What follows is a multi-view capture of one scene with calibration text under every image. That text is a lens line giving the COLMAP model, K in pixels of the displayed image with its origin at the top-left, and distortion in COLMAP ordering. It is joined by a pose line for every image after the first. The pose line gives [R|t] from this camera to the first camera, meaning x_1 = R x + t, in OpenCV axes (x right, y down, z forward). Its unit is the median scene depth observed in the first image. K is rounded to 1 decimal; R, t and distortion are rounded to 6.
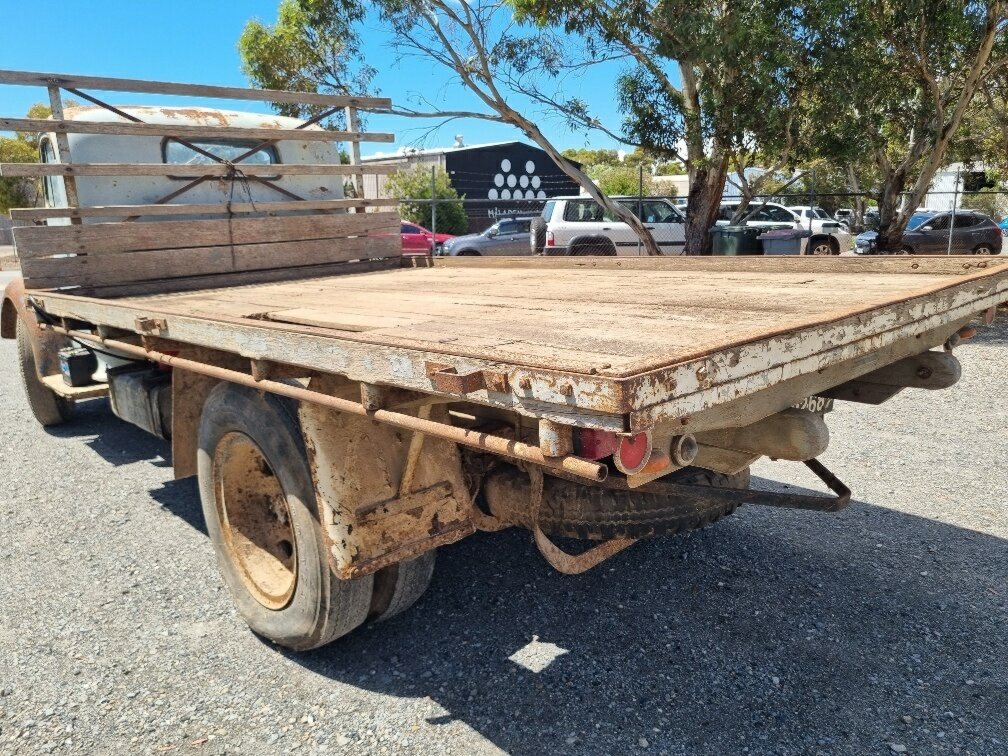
lens RADIAL K [[776.1, 0, 502.6], [0, 776.1, 379.3], [0, 0, 1]] dist [0.035831, -0.028077]
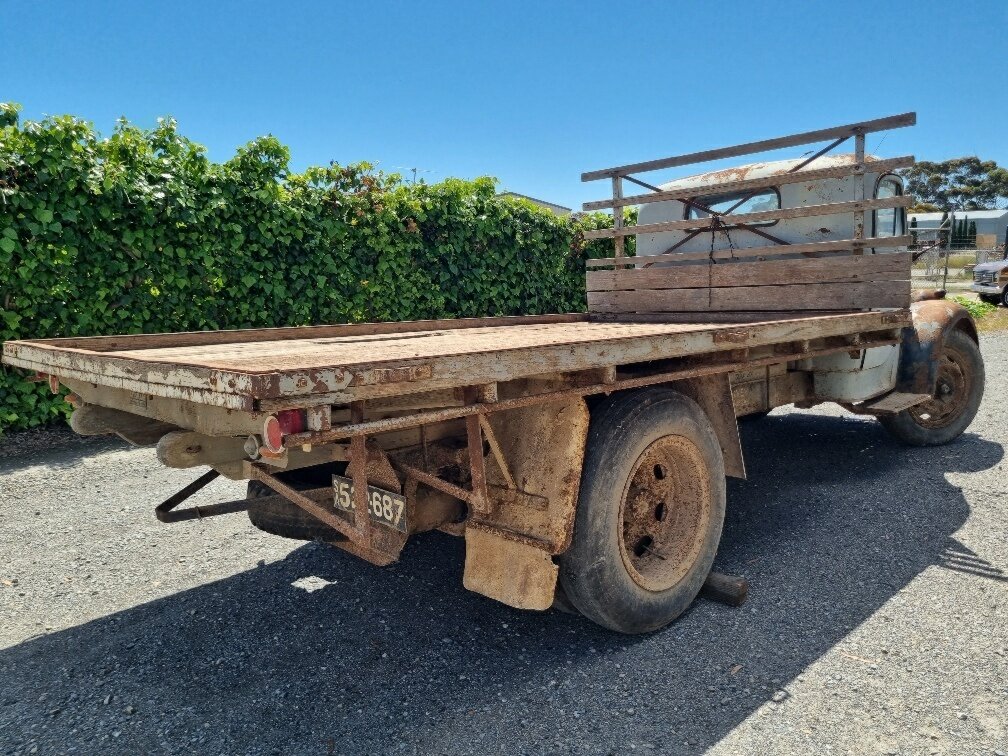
lens RADIAL K [[776.1, 0, 502.5], [0, 776.1, 377.9], [0, 0, 1]] dist [0.035831, -0.028077]
pose [[0.000893, 0.159473, -0.987202, 0.796257], [-0.171844, 0.972541, 0.156950, -0.171994], [0.985124, 0.169505, 0.028273, 0.701475]]
